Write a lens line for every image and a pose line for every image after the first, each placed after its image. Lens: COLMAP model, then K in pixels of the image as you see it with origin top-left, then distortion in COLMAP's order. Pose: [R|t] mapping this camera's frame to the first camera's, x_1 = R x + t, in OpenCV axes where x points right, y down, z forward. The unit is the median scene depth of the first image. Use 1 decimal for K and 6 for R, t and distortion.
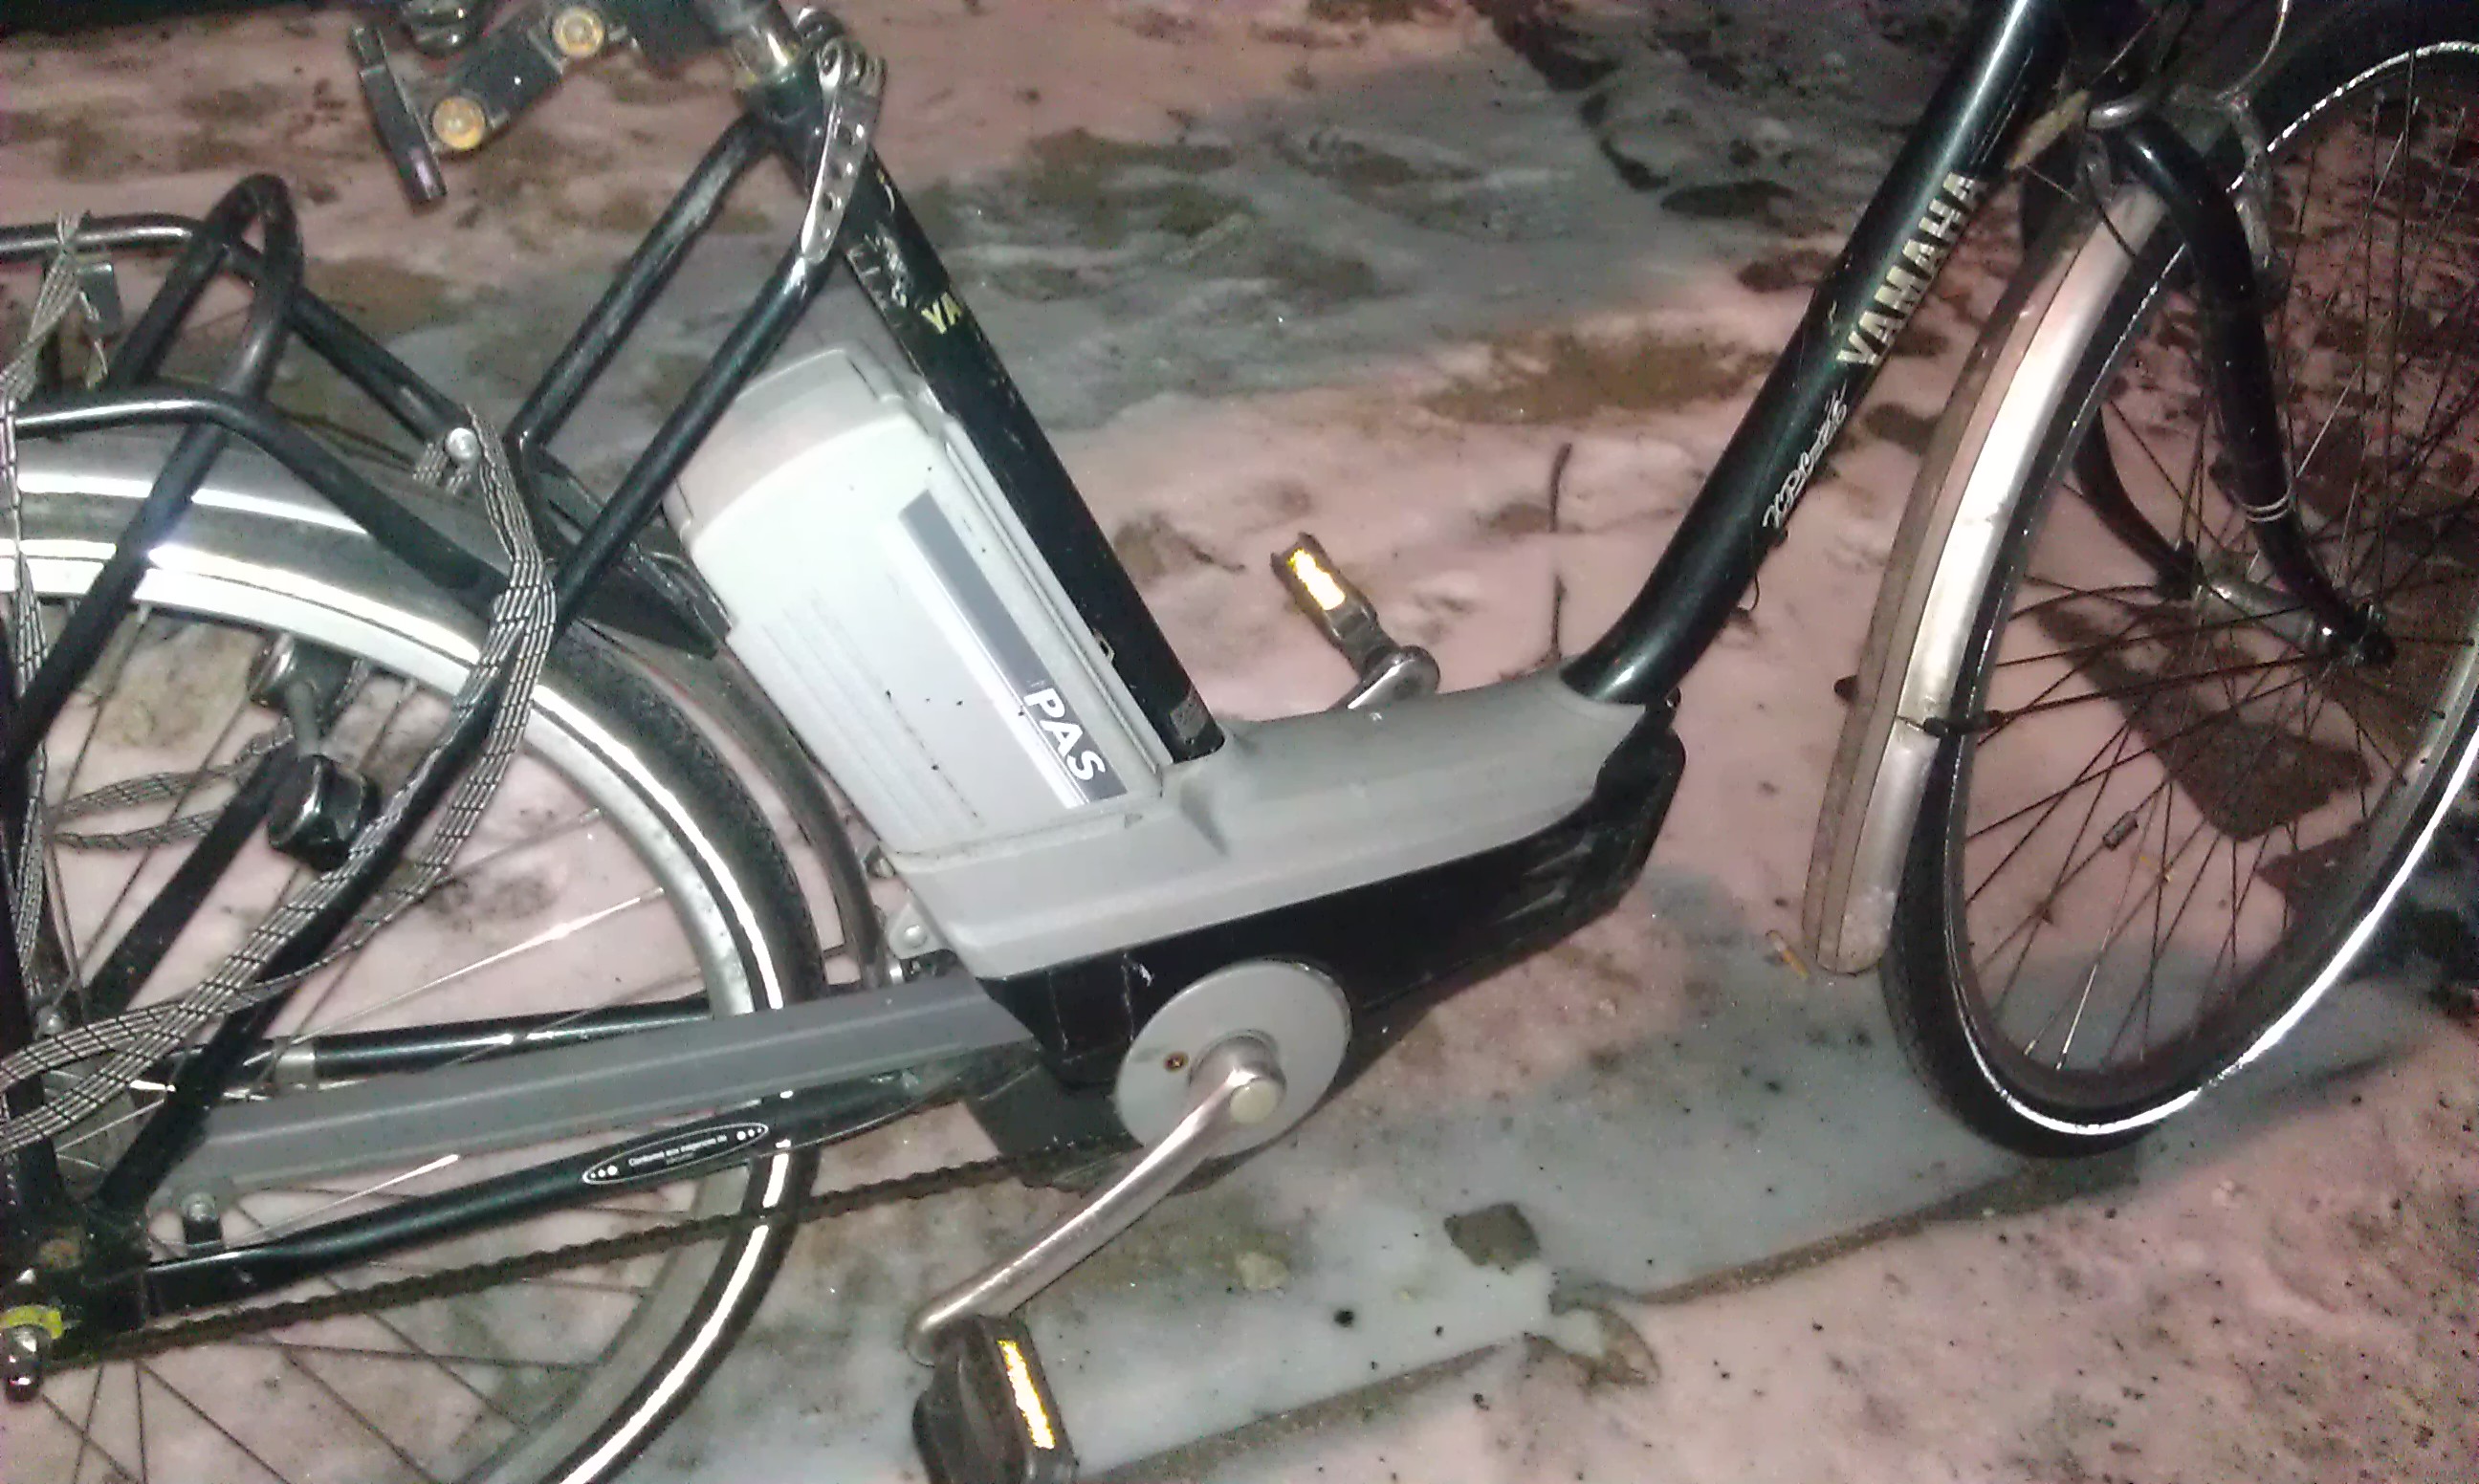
lens RADIAL K [[2492.4, 0, 1214.2], [0, 2492.4, 770.0], [0, 0, 1]] dist [0.006424, 0.000000]
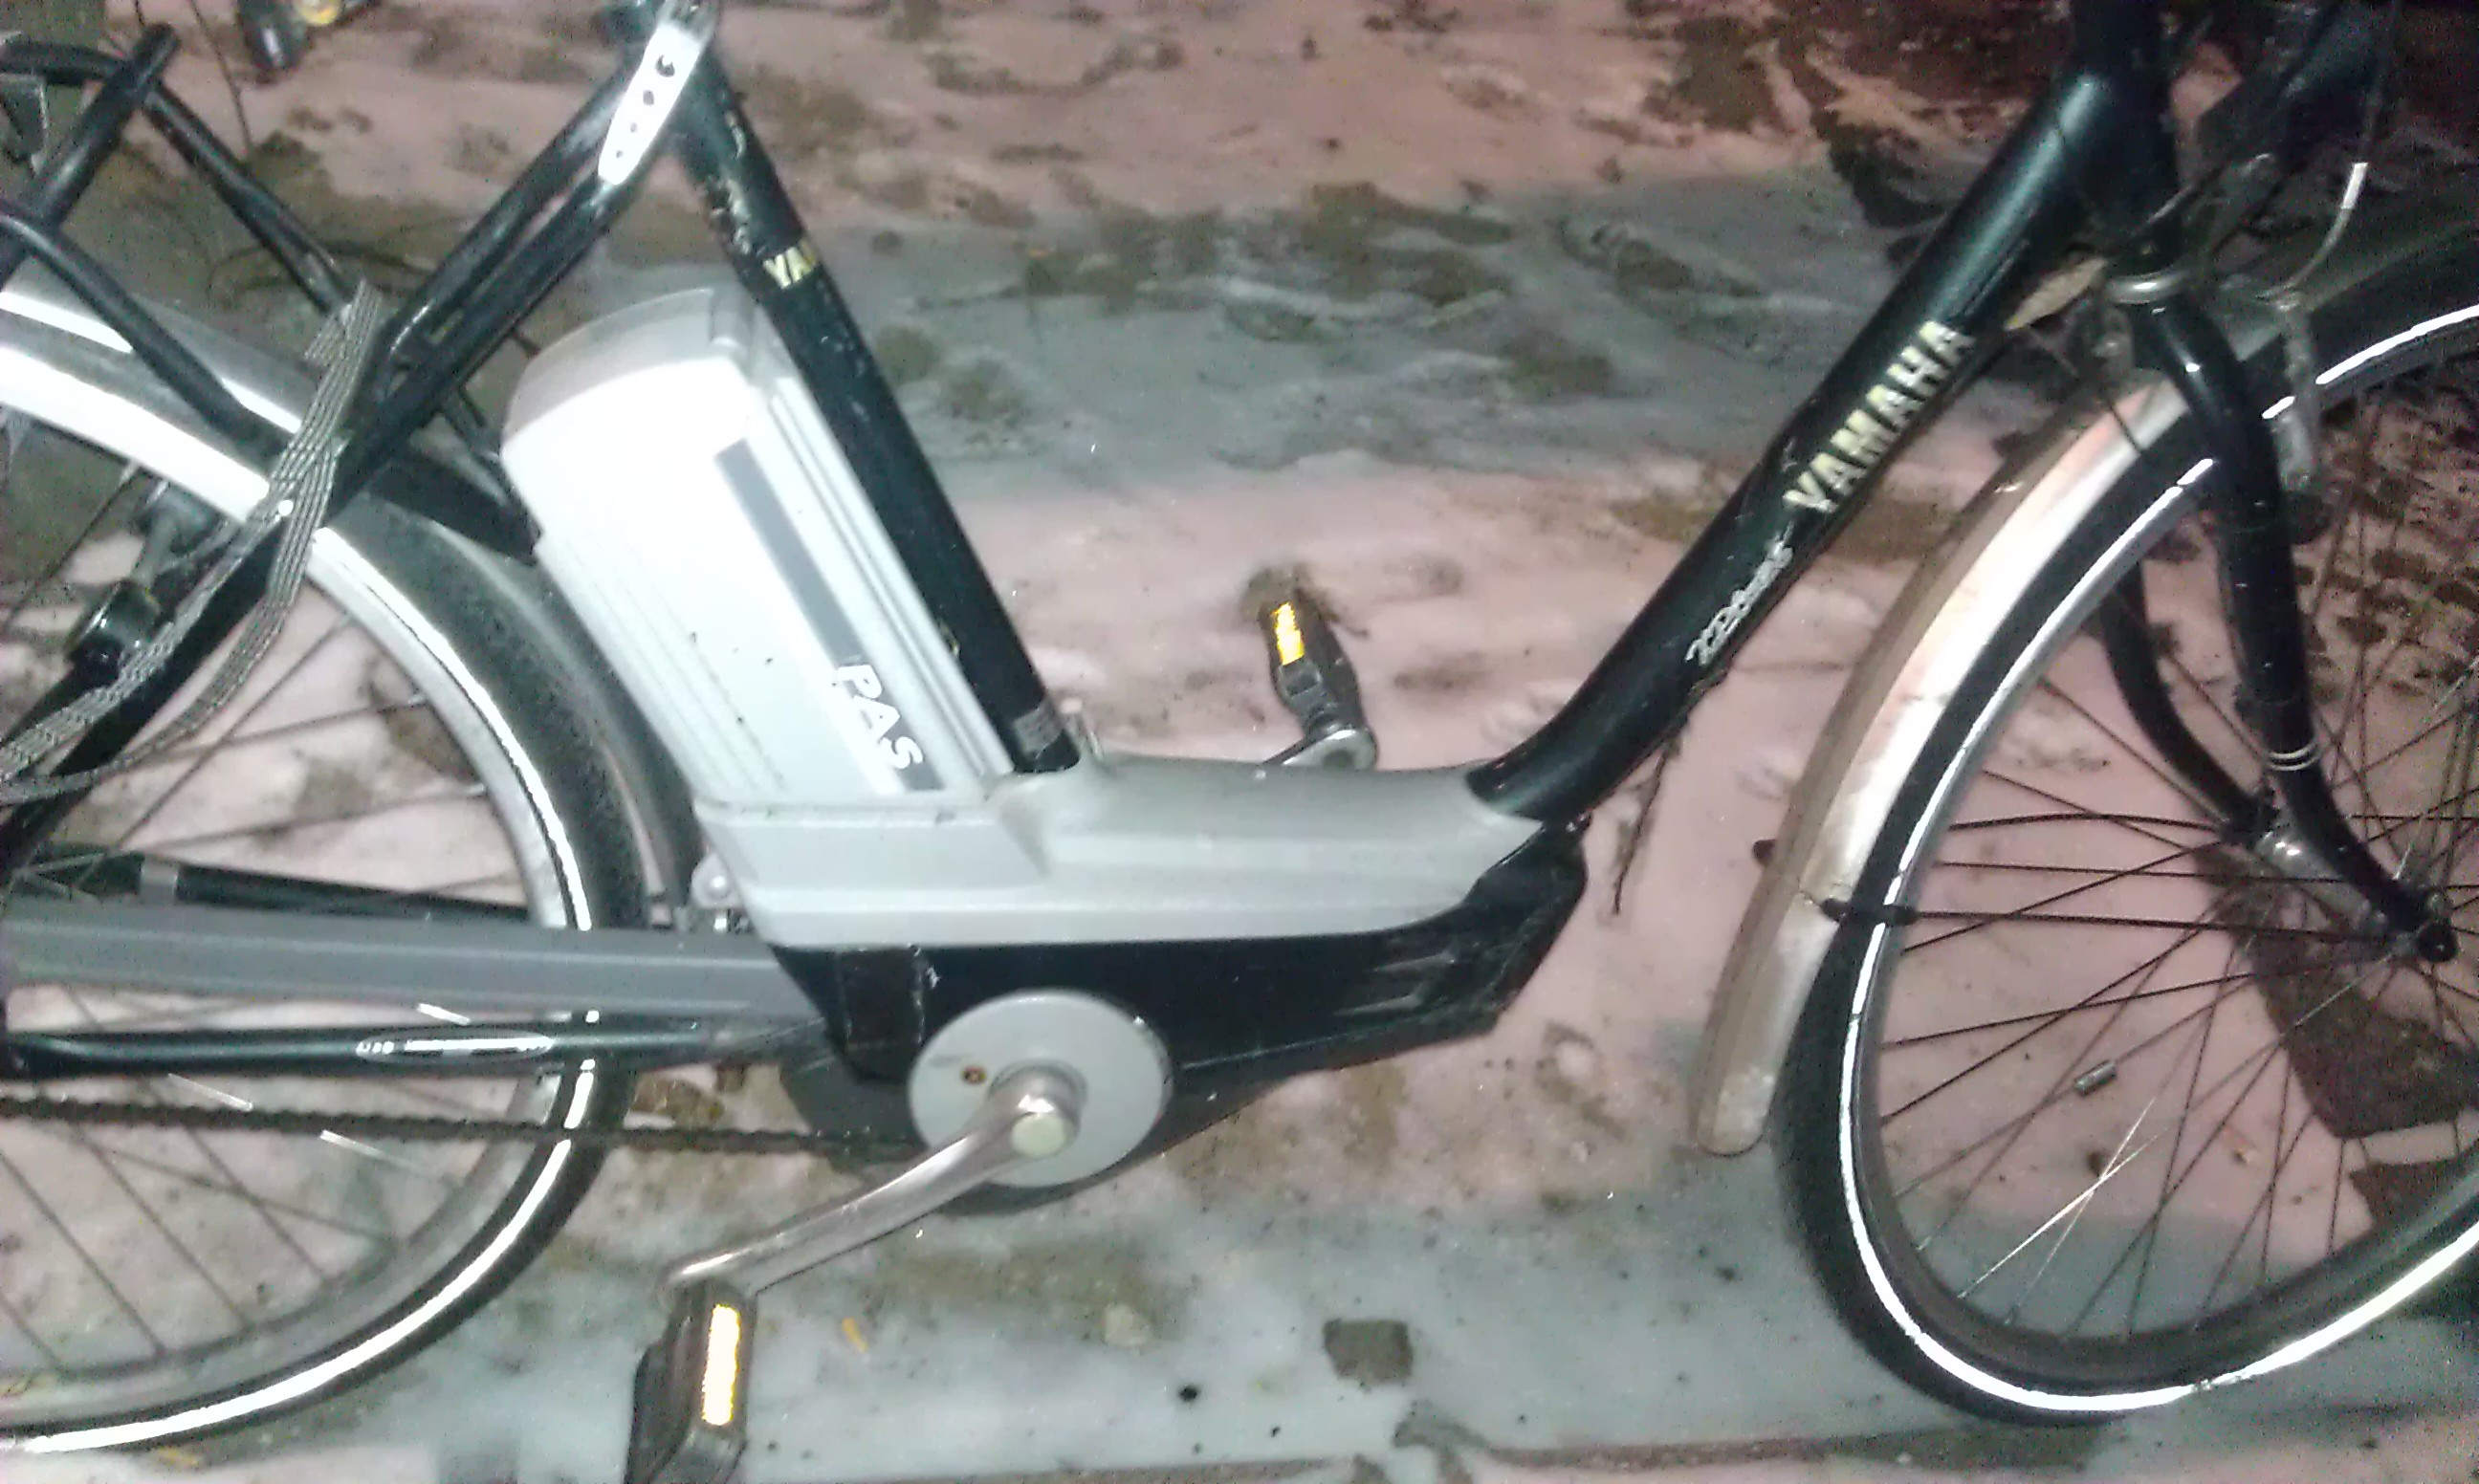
lens RADIAL K [[2492.4, 0, 1204.0], [0, 2492.4, 754.8], [0, 0, 1]] dist [0.006424, 0.000000]
pose [[0.960868, 0.203661, -0.187762, 0.205725], [-0.210214, 0.977533, -0.015458, -0.009023], [0.180395, 0.054323, 0.982093, 0.042933]]
